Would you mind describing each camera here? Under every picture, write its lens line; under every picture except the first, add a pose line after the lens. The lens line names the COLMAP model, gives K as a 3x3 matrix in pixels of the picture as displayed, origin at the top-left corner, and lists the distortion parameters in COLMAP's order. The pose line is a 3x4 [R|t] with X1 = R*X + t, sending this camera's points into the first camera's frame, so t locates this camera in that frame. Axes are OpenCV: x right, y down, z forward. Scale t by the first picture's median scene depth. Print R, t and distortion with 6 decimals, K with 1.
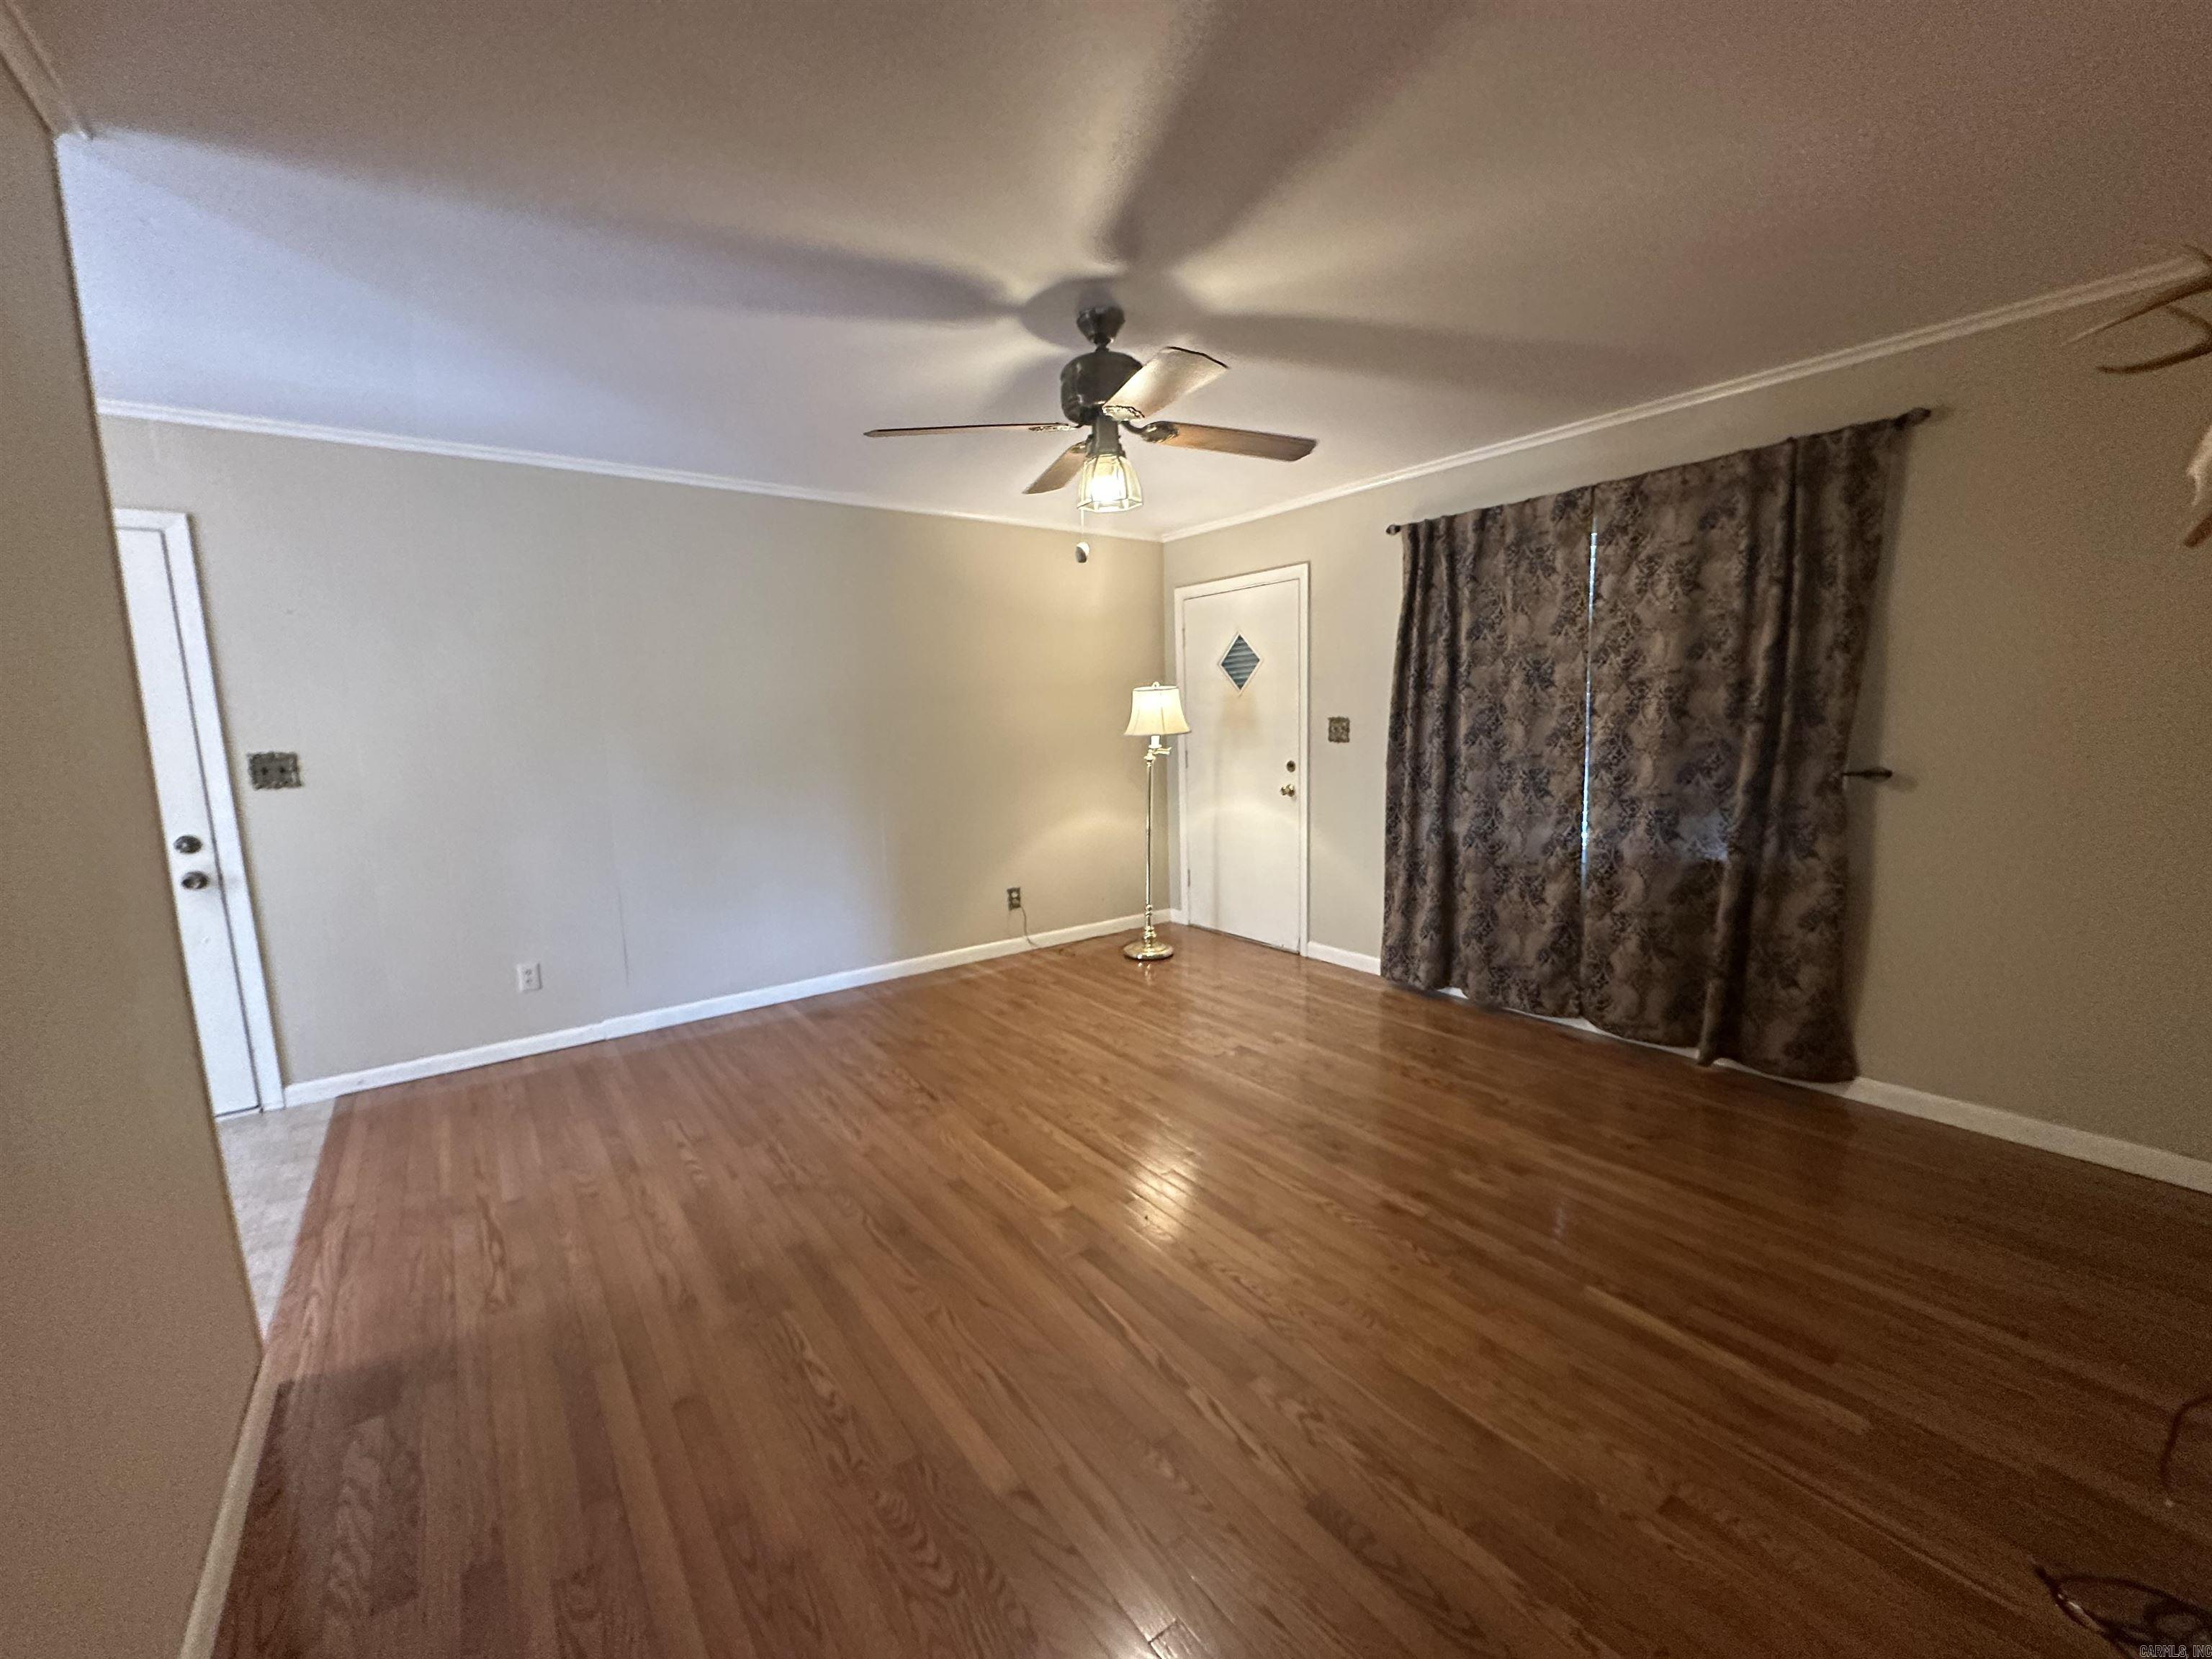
lens RADIAL K [[885.0, 0, 1106.9], [0, 885.0, 836.6], [0, 0, 1]] dist [-0.001114, -0.000137]
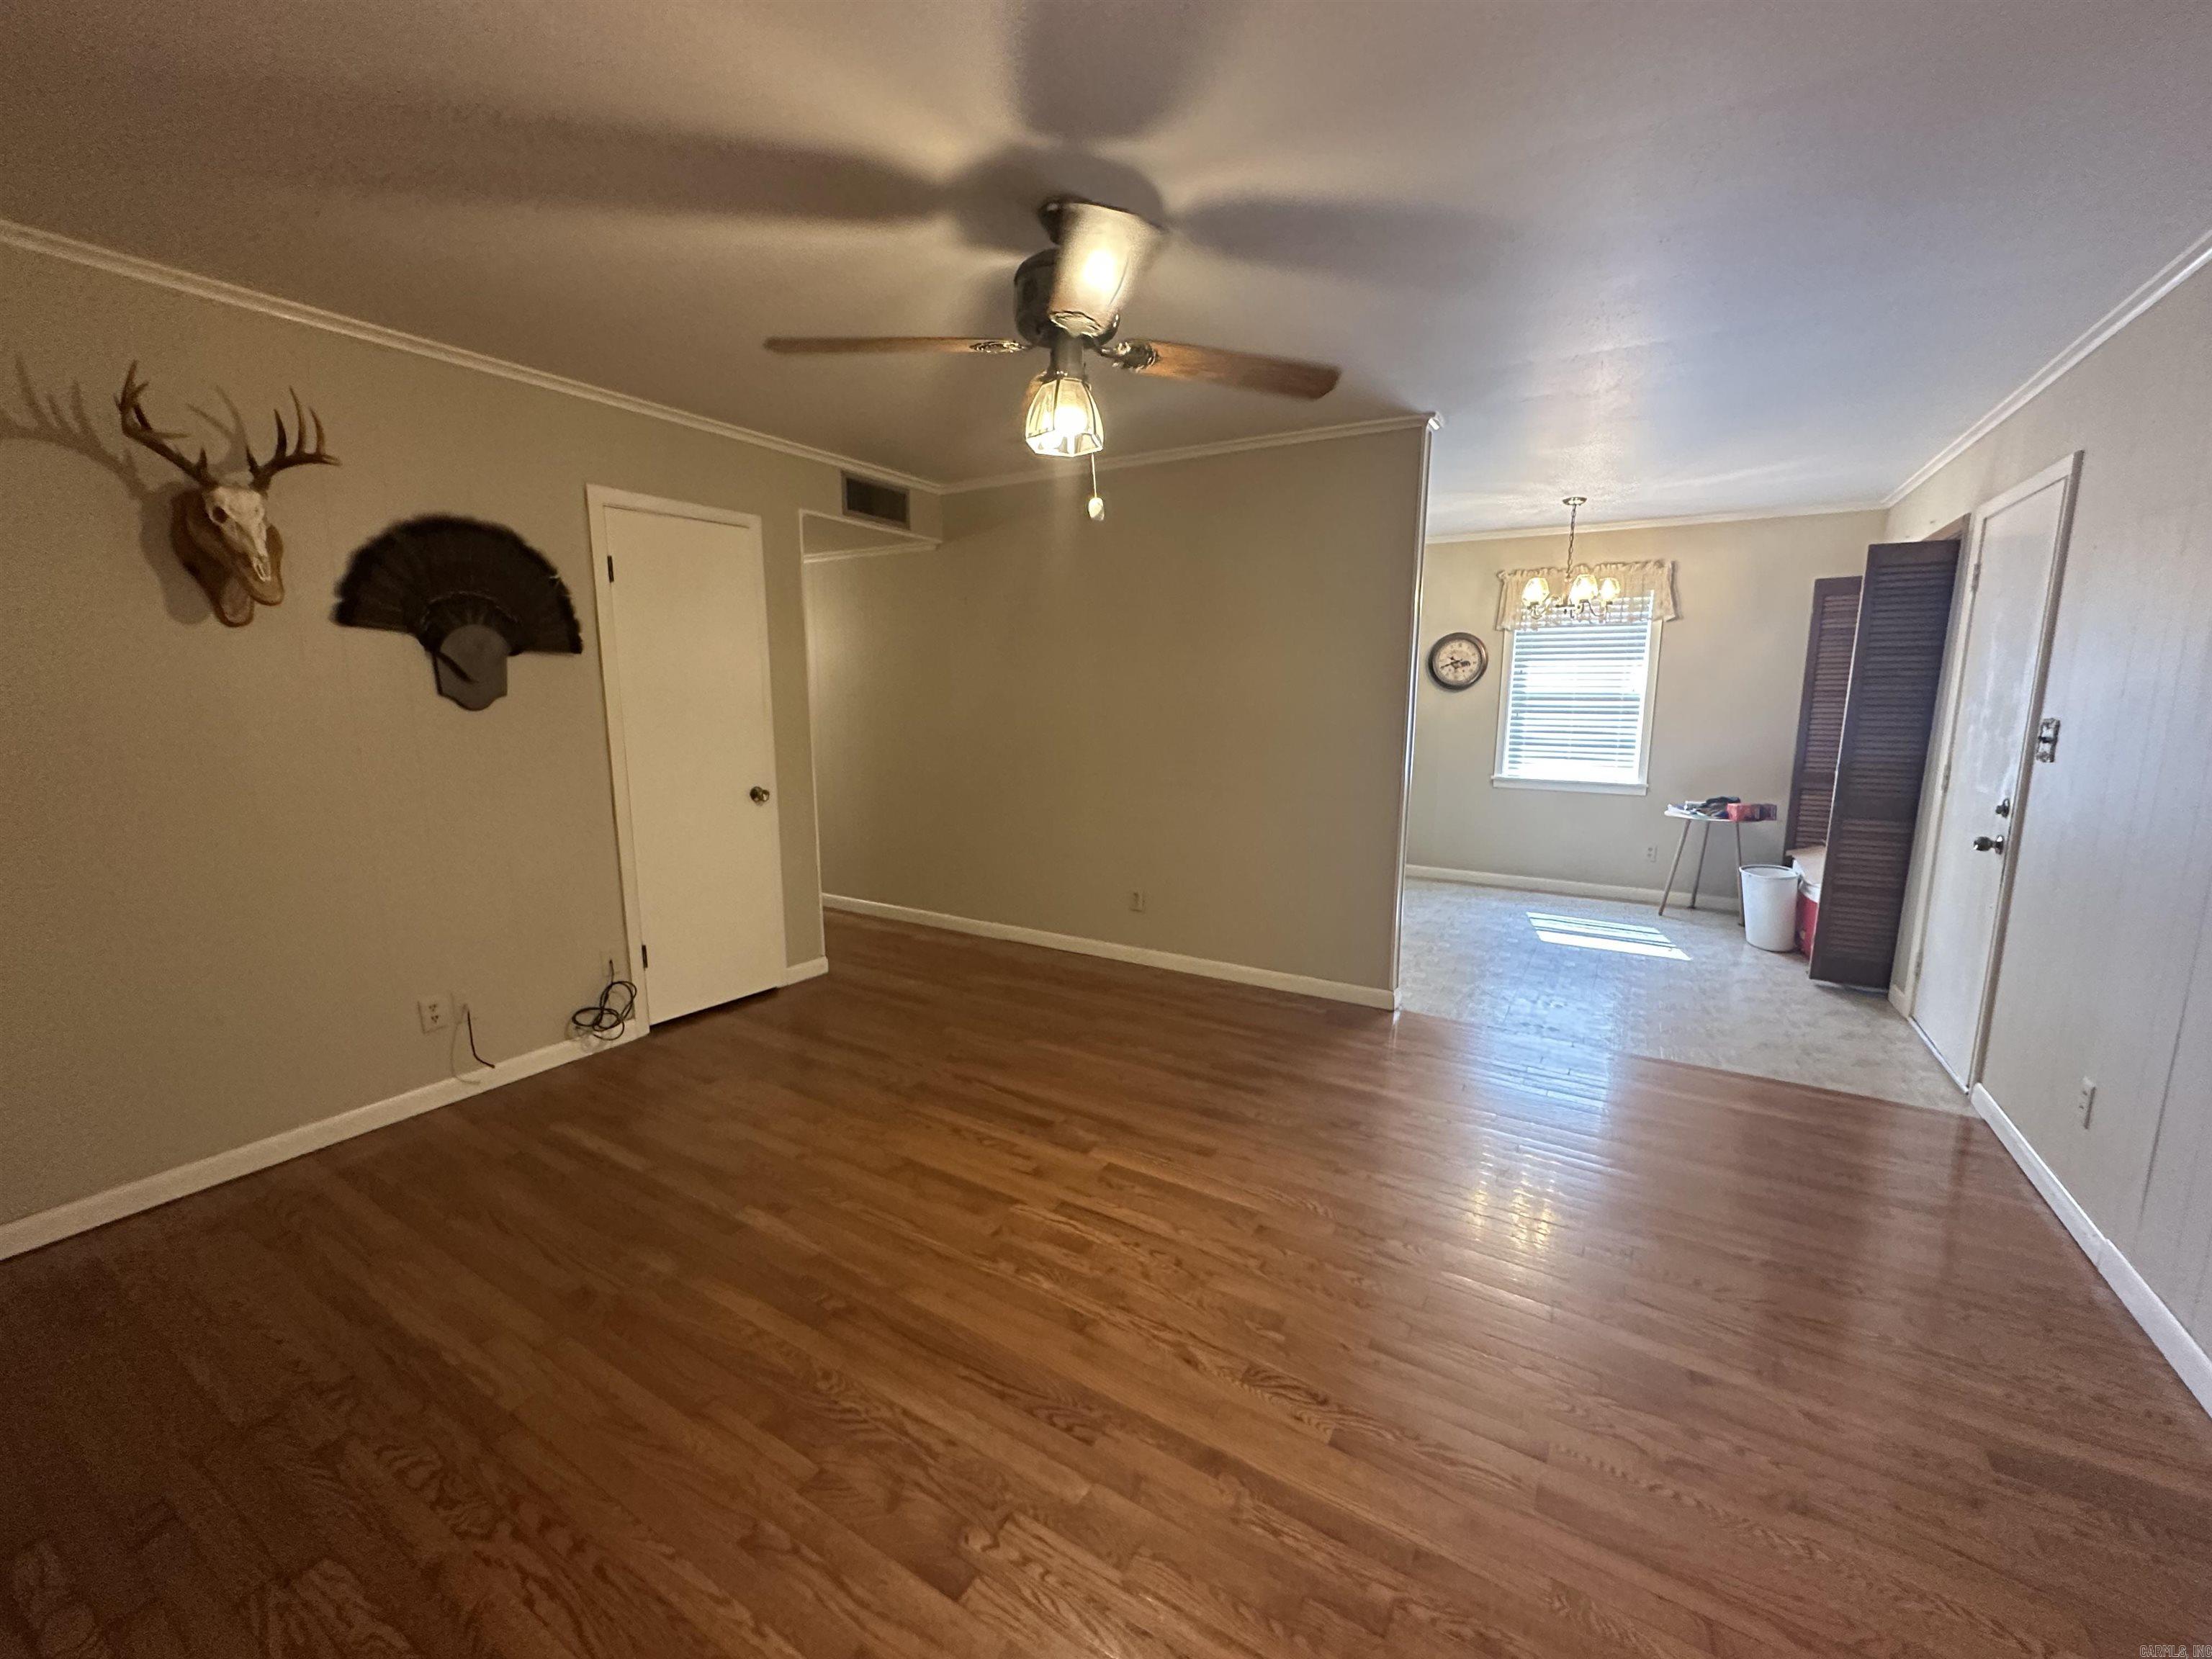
lens RADIAL K [[885.0, 0, 1109.1], [0, 885.0, 830.2], [0, 0, 1]] dist [-0.001114, -0.000137]
pose [[-0.925860, 0.086692, -0.367788, 0.285240], [-0.026074, 0.956349, 0.291061, -0.265928], [0.376967, 0.279071, -0.883185, 1.784651]]
